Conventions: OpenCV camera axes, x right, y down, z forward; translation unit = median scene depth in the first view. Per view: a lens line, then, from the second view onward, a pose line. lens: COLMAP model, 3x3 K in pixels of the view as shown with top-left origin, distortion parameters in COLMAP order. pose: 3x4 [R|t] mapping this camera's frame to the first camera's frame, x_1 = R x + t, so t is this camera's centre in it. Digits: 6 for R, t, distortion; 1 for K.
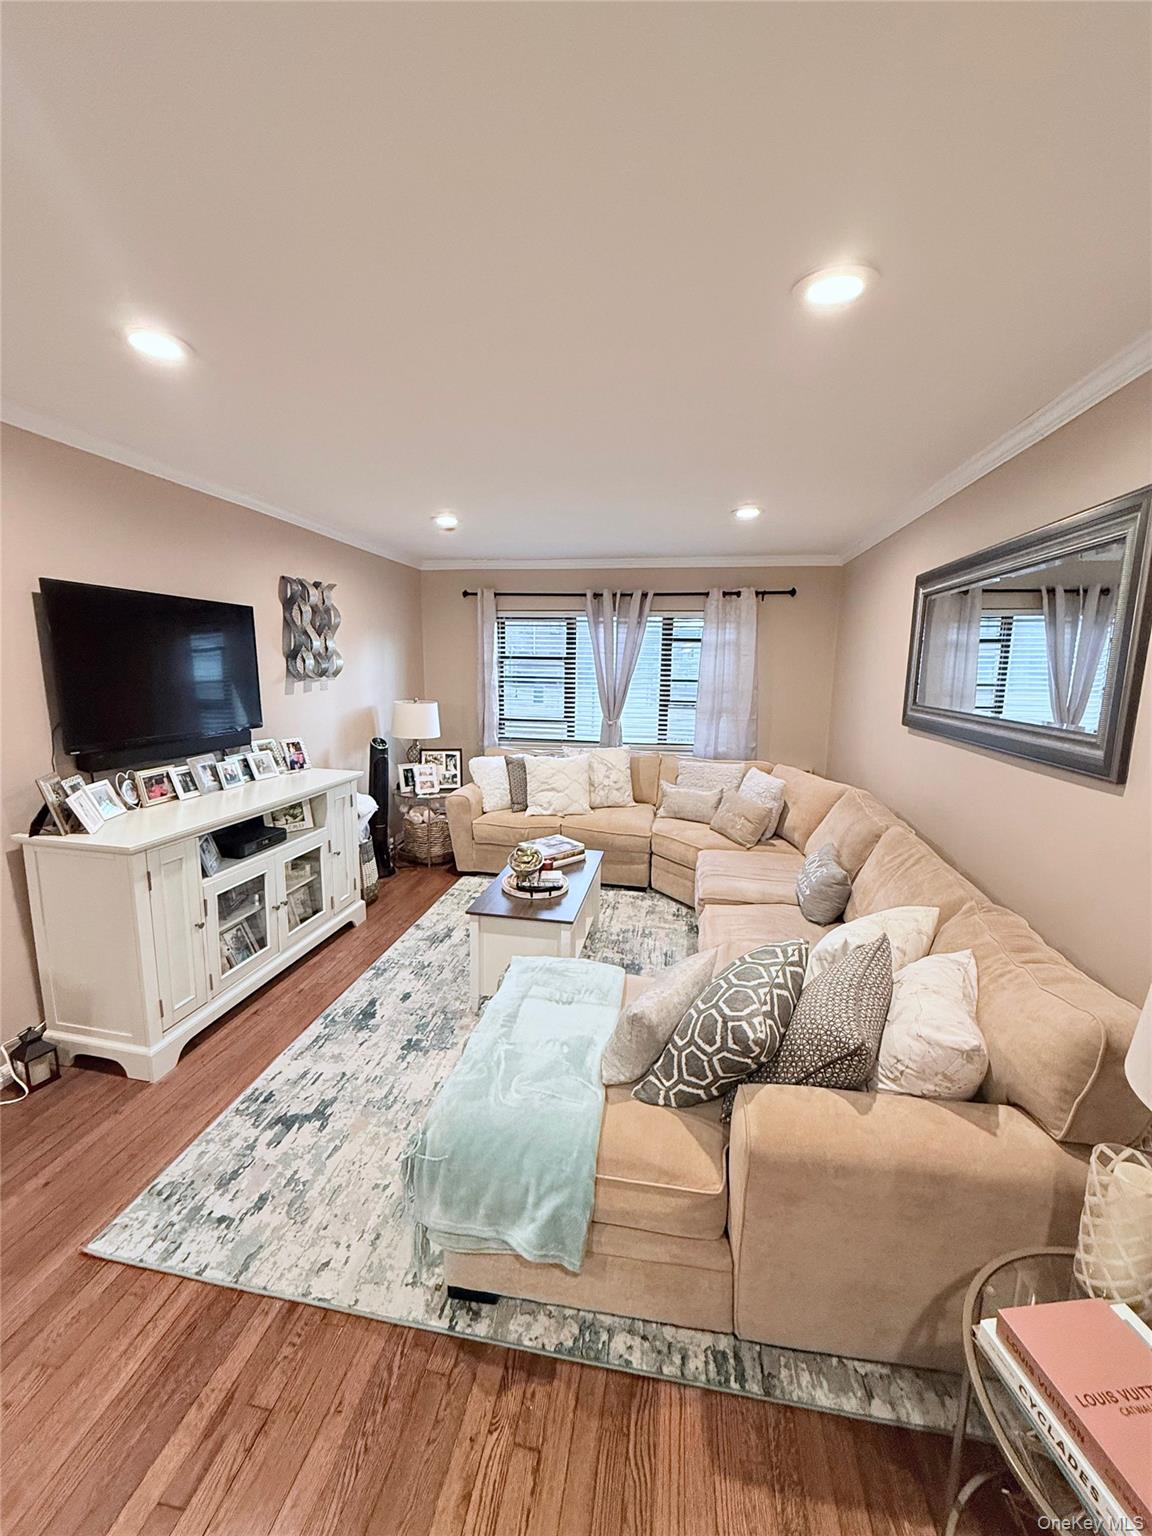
lens RADIAL K [[609.8, 0, 572.0], [0, 609.8, 761.4], [0, 0, 1]] dist [0.000775, -0.000327]
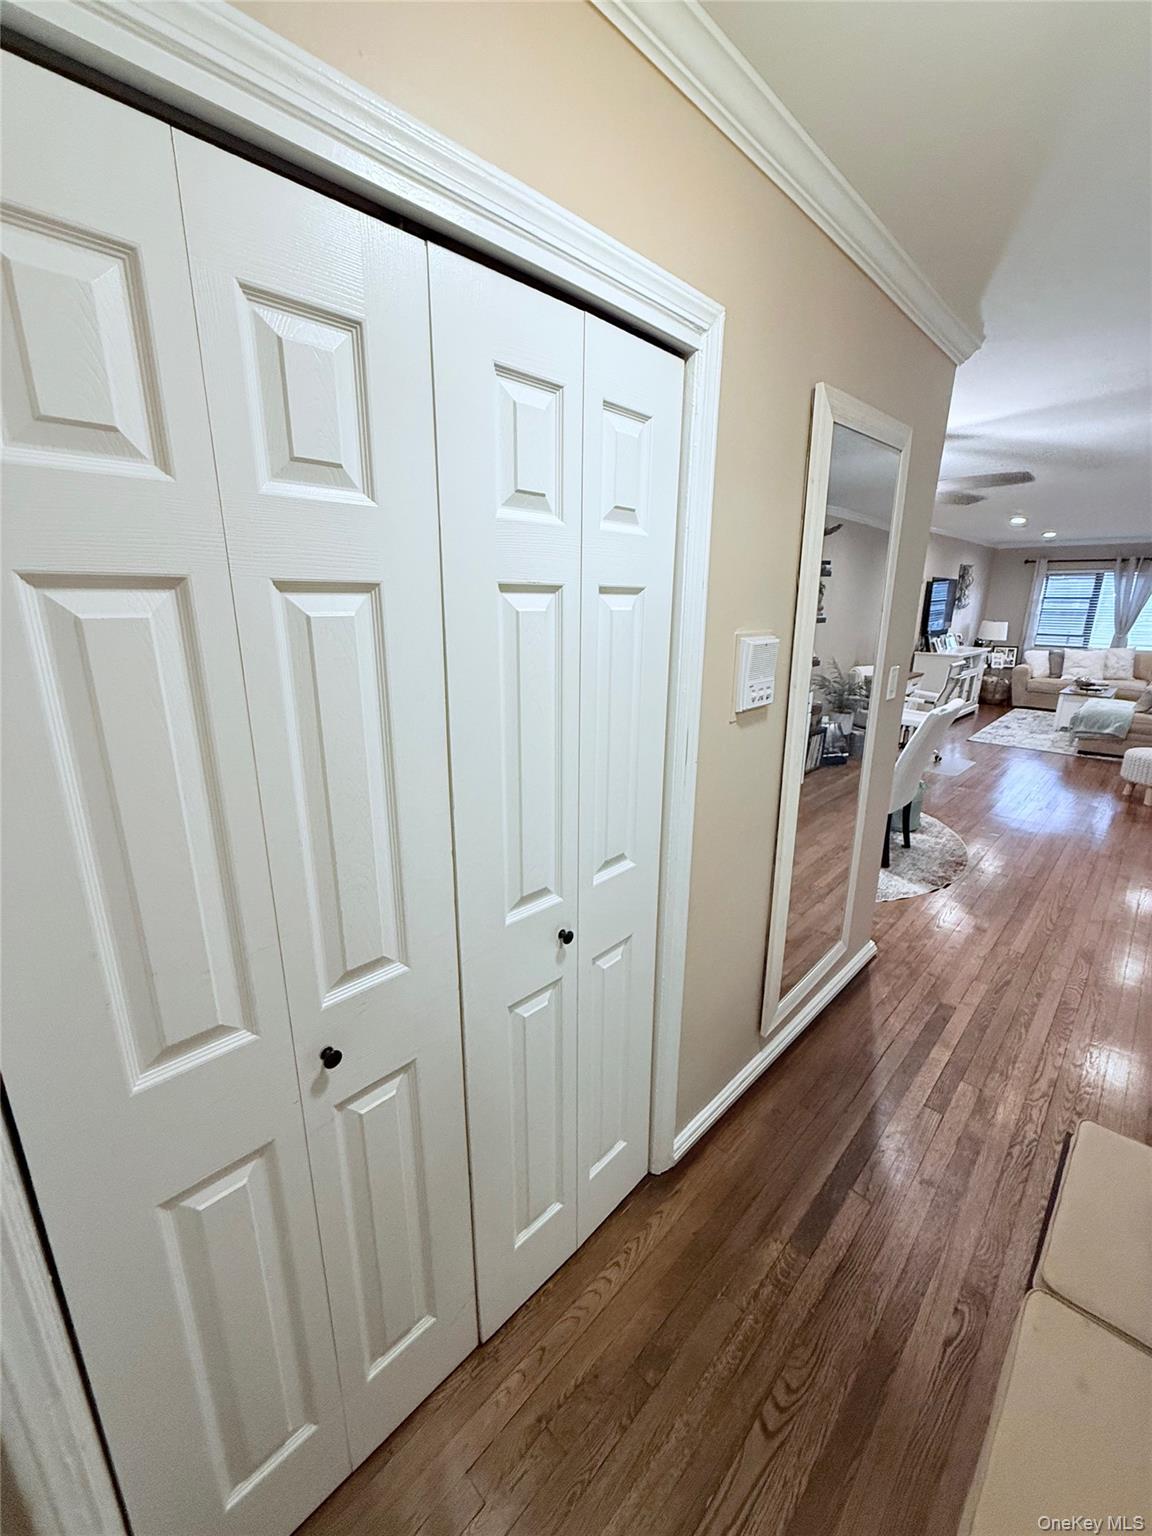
lens RADIAL K [[609.8, 0, 574.9], [0, 609.8, 764.0], [0, 0, 1]] dist [0.000775, -0.000327]
pose [[0.827995, 0.135594, -0.544094, -0.287444], [-0.081850, 0.989156, 0.121950, 0.266730], [0.554730, -0.056440, 0.830114, -1.653644]]
